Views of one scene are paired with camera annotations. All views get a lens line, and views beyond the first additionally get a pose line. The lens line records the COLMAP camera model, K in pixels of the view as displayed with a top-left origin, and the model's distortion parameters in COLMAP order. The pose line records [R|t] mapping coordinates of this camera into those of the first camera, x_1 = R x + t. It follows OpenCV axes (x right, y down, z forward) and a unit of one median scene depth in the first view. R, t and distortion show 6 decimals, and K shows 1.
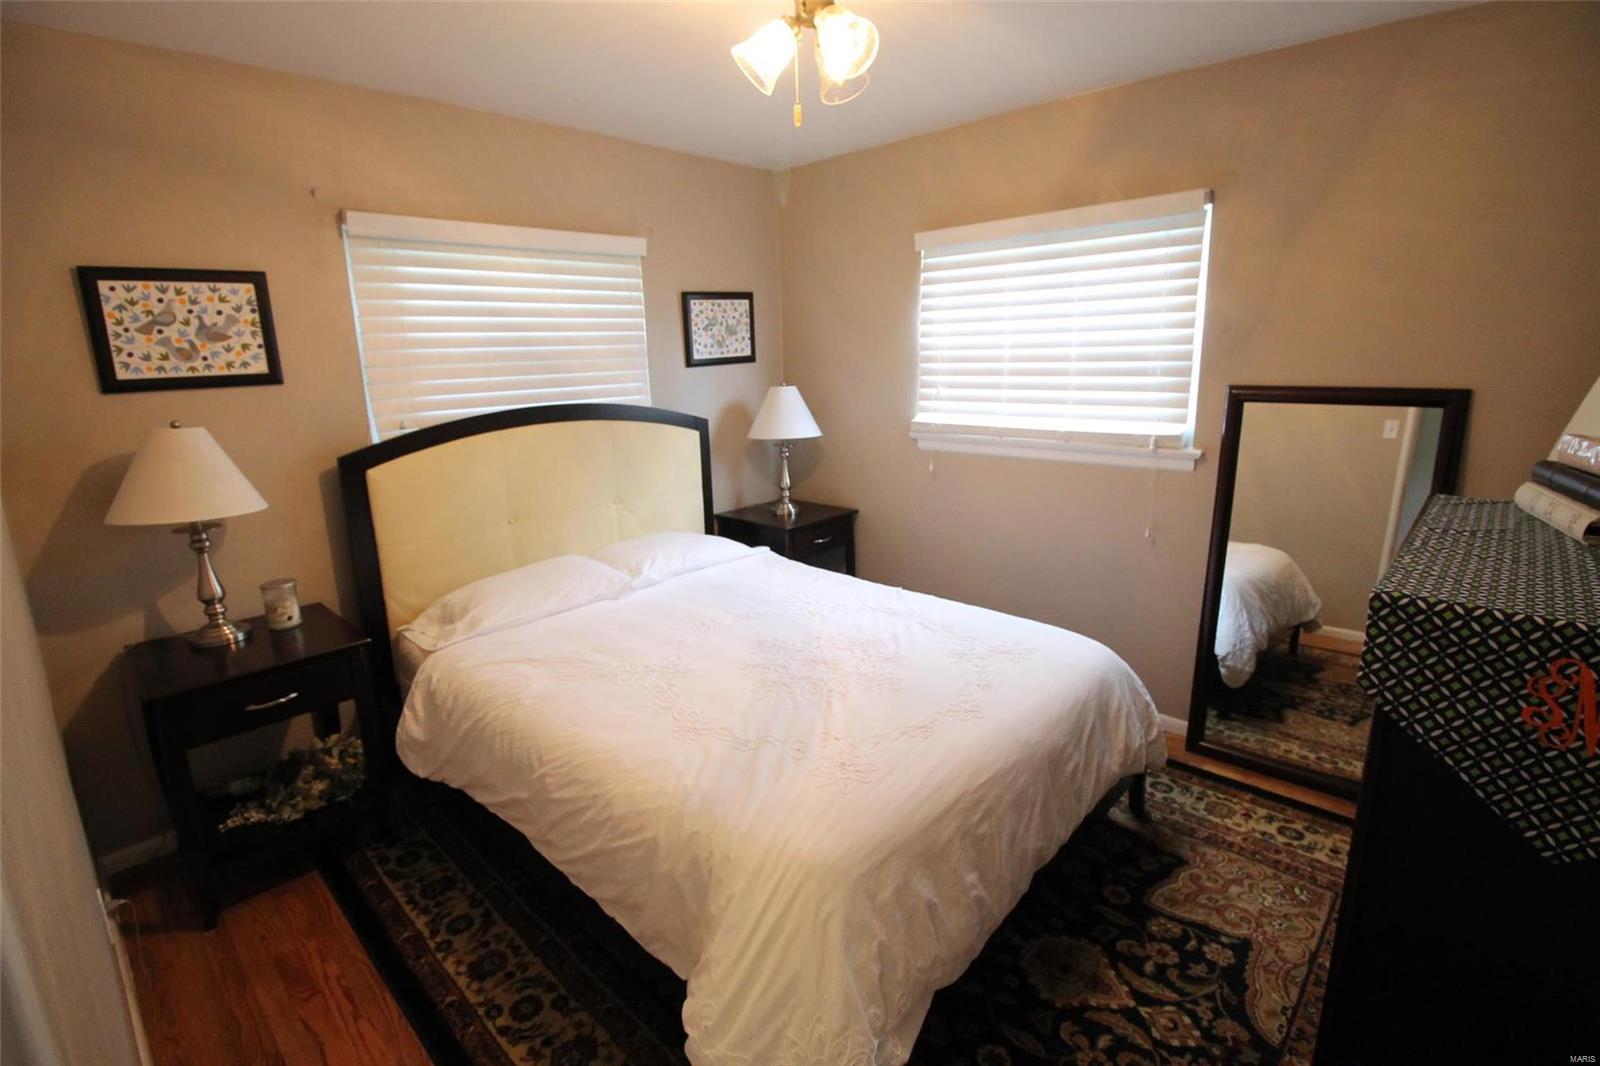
lens RADIAL K [[755.2, 0, 807.7], [0, 755.2, 516.8], [0, 0, 1]] dist [-0.003802, -0.000783]
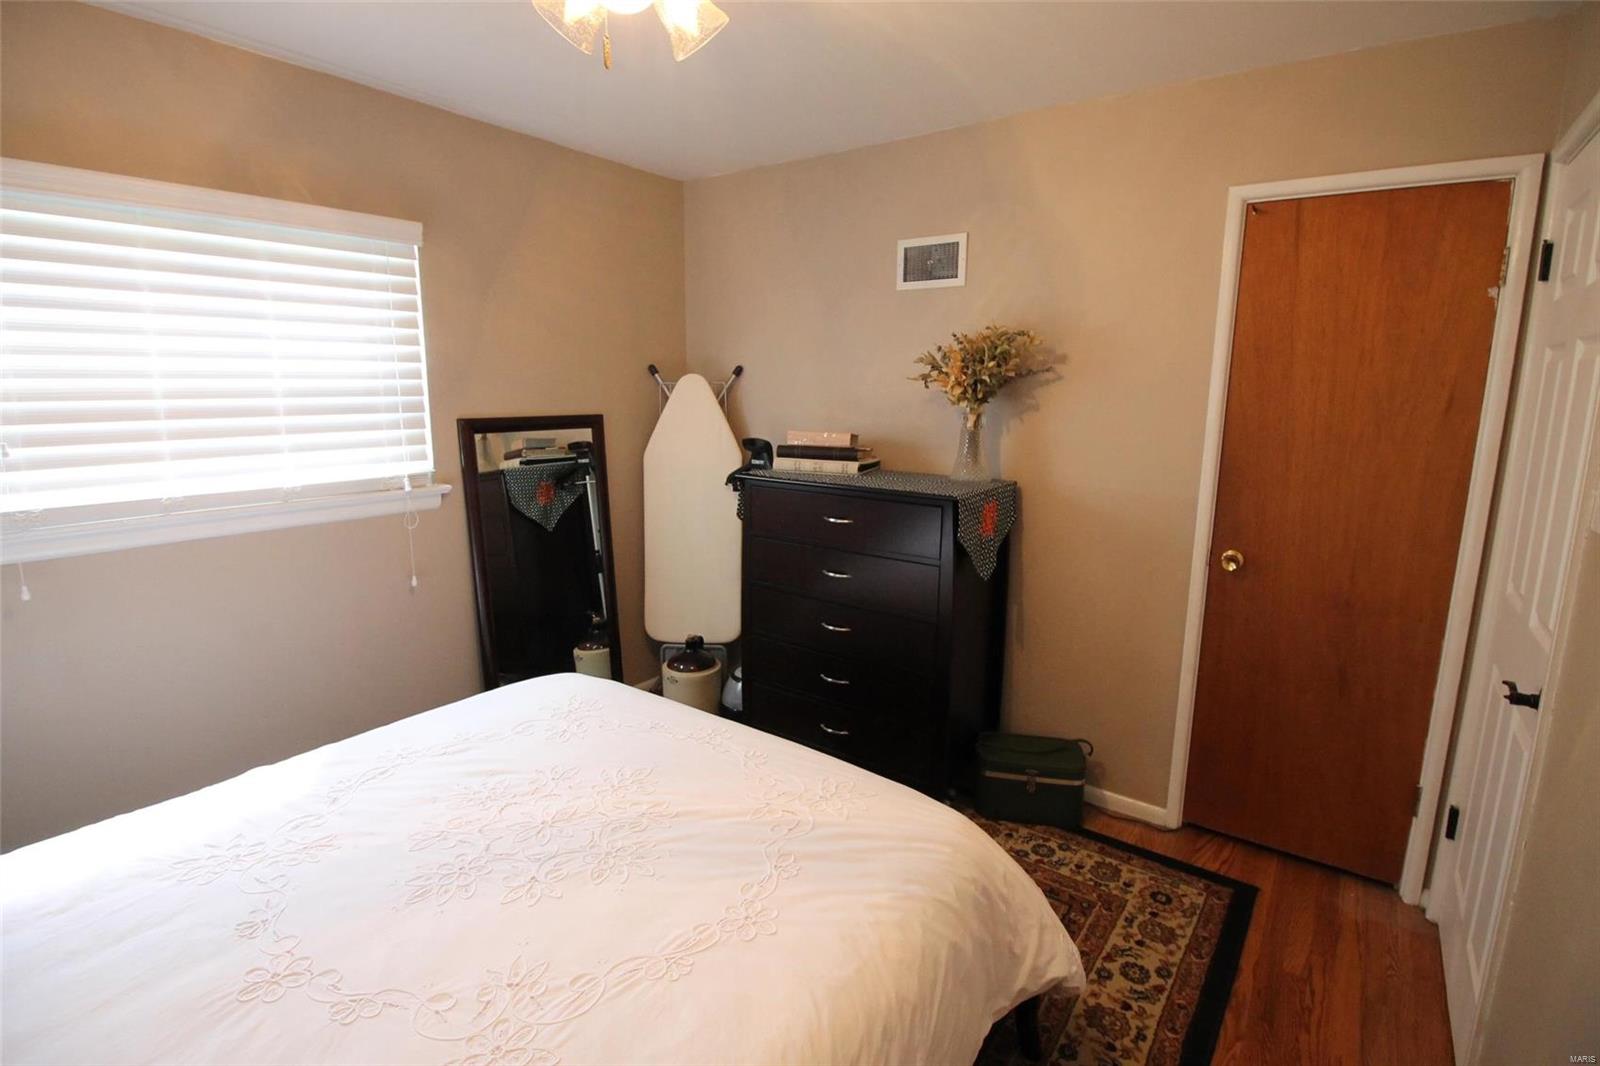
lens RADIAL K [[755.2, 0, 807.7], [0, 755.2, 516.8], [0, 0, 1]] dist [-0.003802, -0.000783]
pose [[-0.115140, -0.151949, 0.981659, -0.529786], [0.205152, 0.963289, 0.173168, -0.122951], [-0.971934, 0.221328, -0.079741, 0.627768]]
